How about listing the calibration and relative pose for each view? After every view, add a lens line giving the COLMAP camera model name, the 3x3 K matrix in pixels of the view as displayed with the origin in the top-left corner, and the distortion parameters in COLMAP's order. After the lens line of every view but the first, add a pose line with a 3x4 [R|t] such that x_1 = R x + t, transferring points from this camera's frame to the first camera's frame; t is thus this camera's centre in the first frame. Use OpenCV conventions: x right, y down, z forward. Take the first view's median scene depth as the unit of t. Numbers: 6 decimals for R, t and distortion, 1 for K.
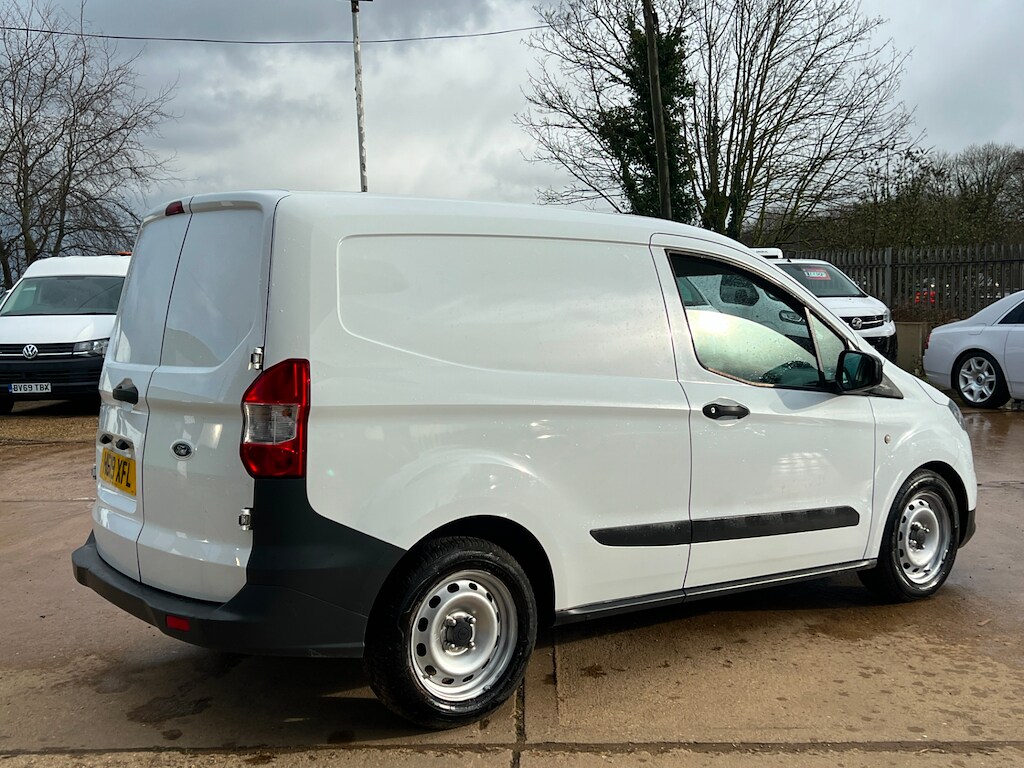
lens RADIAL K [[1141.2, 0, 524.9], [0, 1141.2, 392.7], [0, 0, 1]] dist [0.040364, 0.000000]
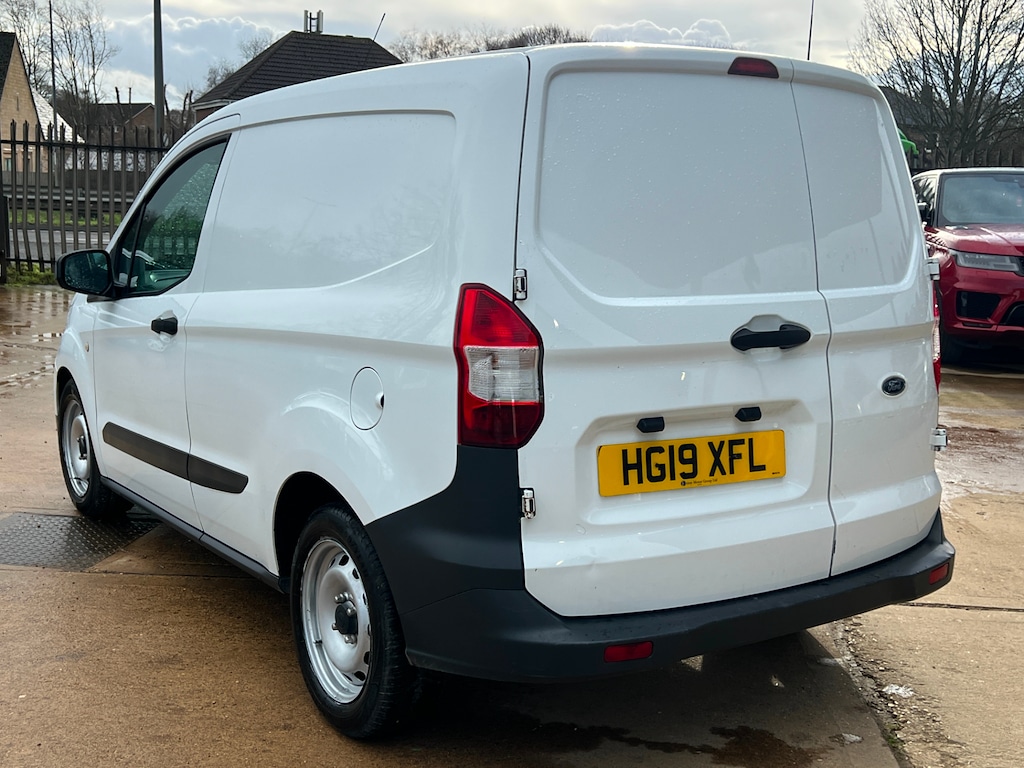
lens RADIAL K [[1192.5, 0, 521.6], [0, 1192.5, 386.5], [0, 0, 1]] dist [0.048841, 0.000000]
pose [[0.066234, -0.141977, 0.987652, -0.971661], [0.051547, 0.988990, 0.138713, -0.069682], [-0.996472, 0.041723, 0.072823, 0.996678]]
